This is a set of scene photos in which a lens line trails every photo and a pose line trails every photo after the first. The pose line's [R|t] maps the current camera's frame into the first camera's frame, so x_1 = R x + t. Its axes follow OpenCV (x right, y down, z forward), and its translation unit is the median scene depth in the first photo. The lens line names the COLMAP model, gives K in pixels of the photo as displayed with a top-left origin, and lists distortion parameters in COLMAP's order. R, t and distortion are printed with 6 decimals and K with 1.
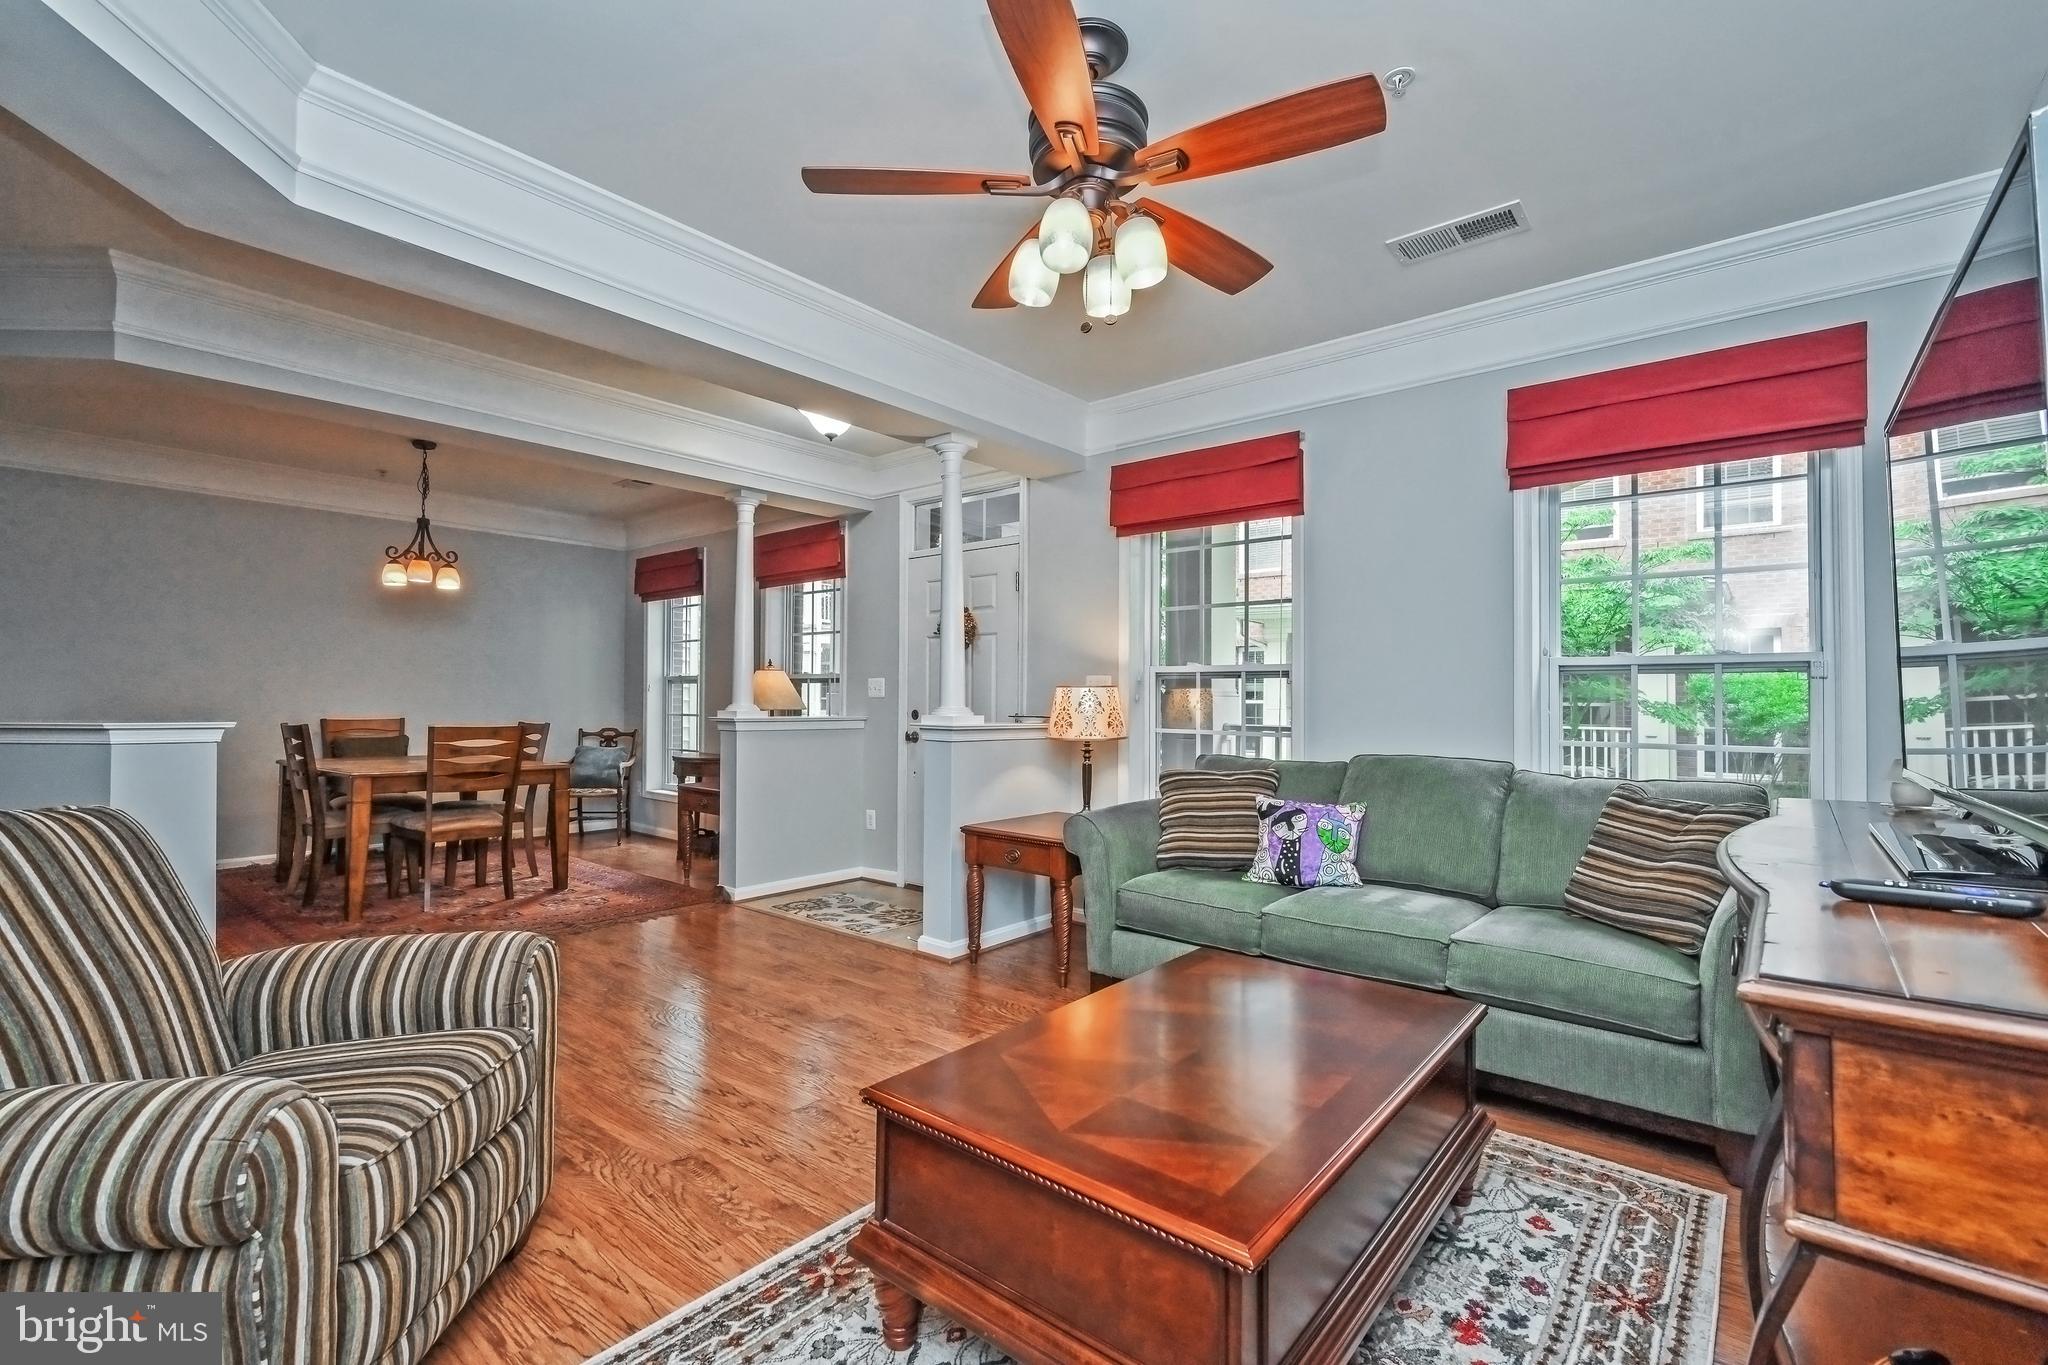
lens RADIAL K [[872.4, 0, 1033.6], [0, 872.4, 687.1], [0, 0, 1]] dist [0.001134, 0.000079]
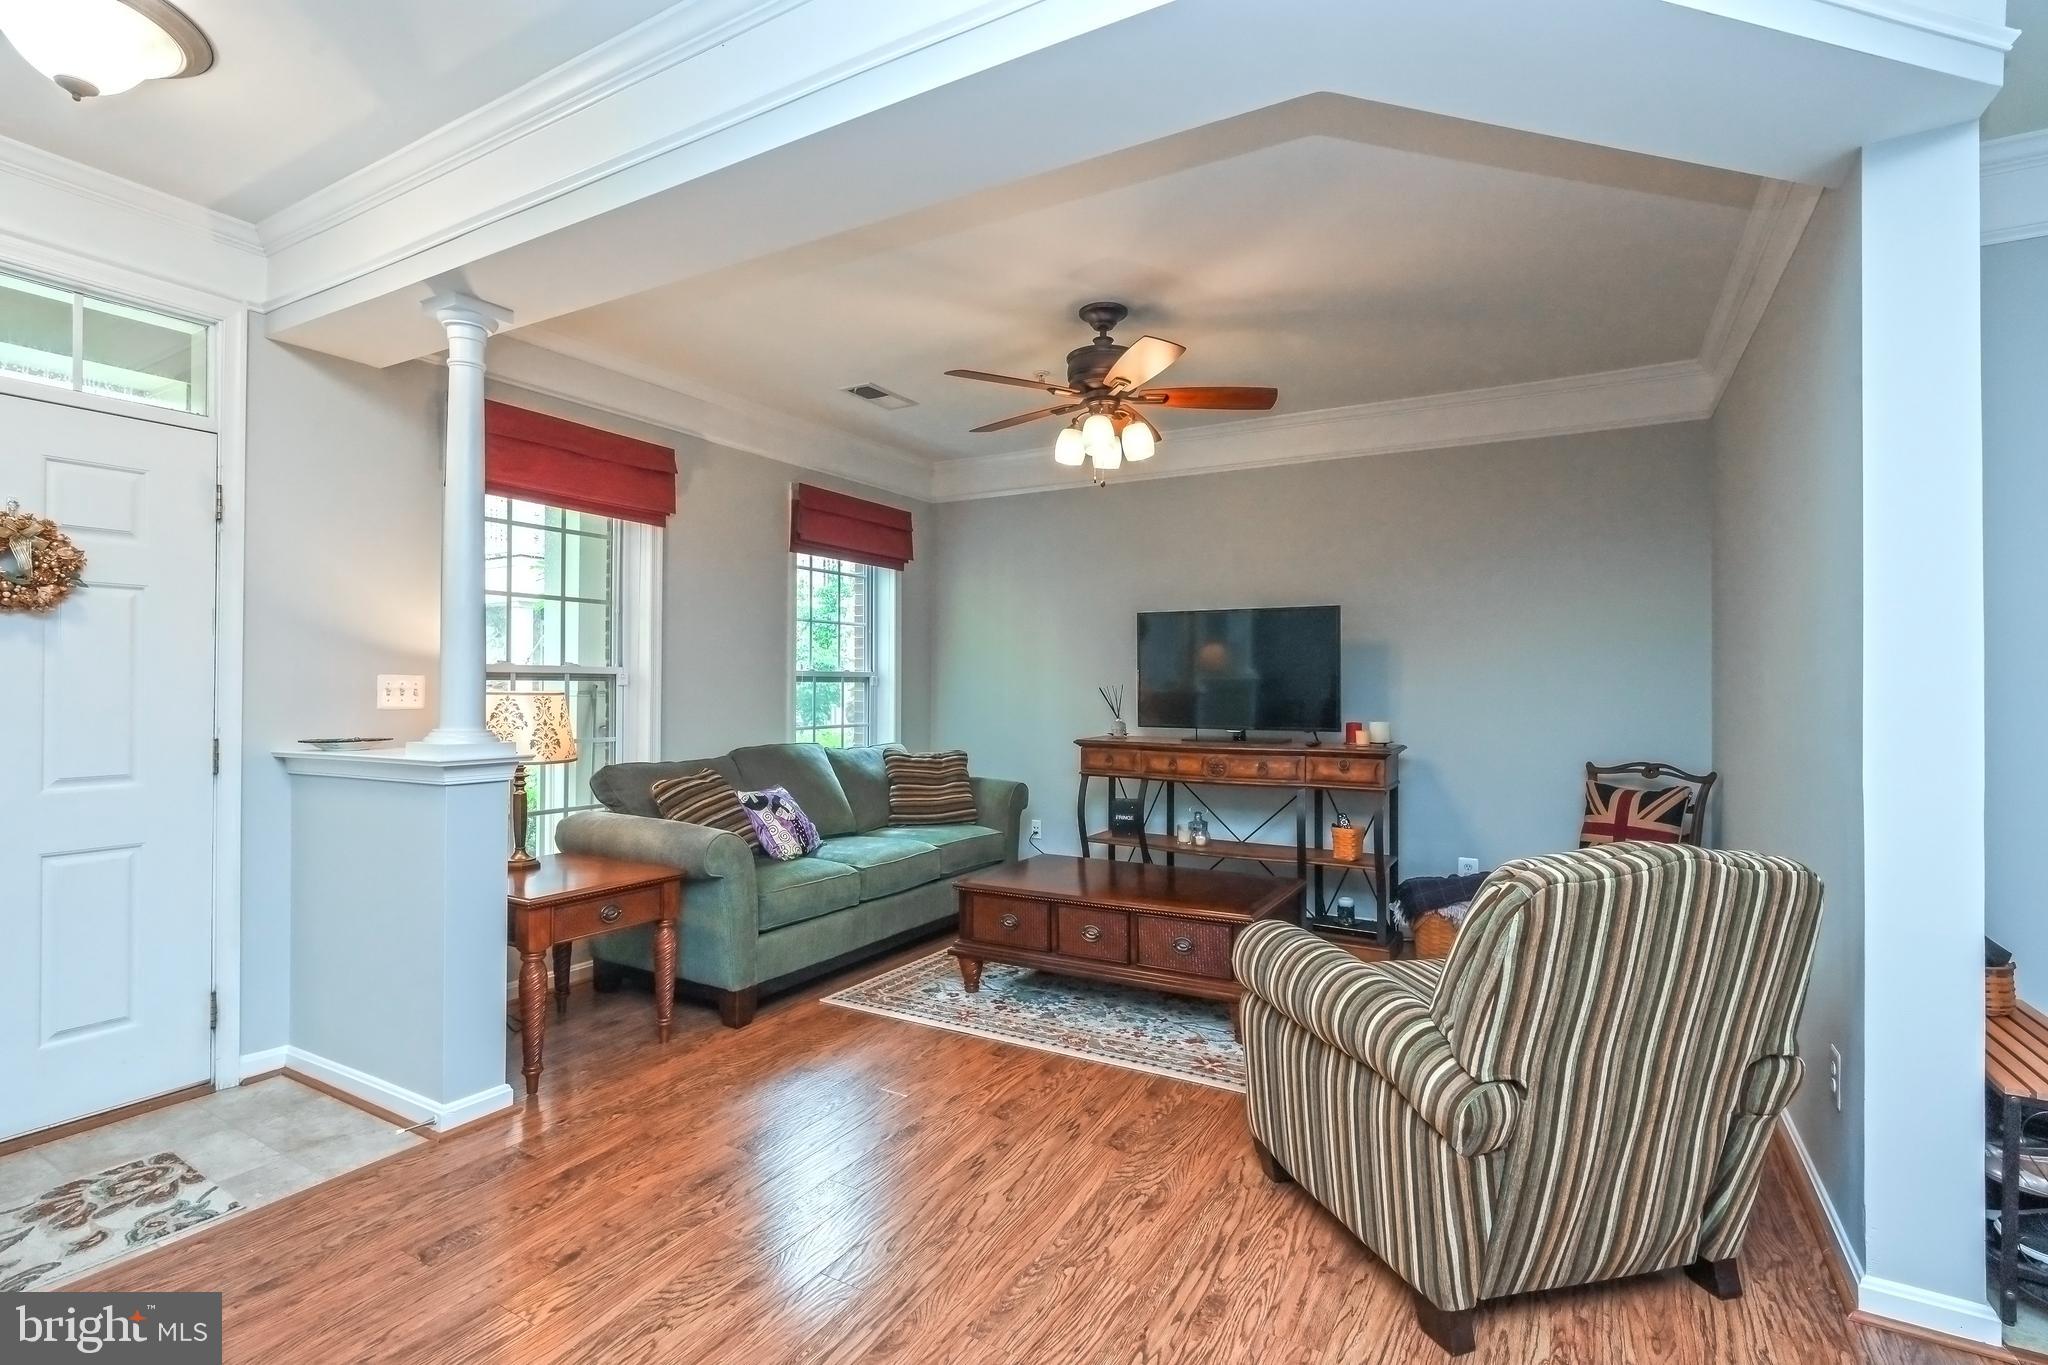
lens RADIAL K [[942.9, 0, 1029.9], [0, 942.9, 685.7], [0, 0, 1]] dist [0.000135, -0.000098]
pose [[-0.160428, 0.008925, 0.987007, -0.911783], [-0.006866, 0.999925, -0.010157, 0.001131], [-0.987024, -0.008406, -0.160355, 0.778968]]
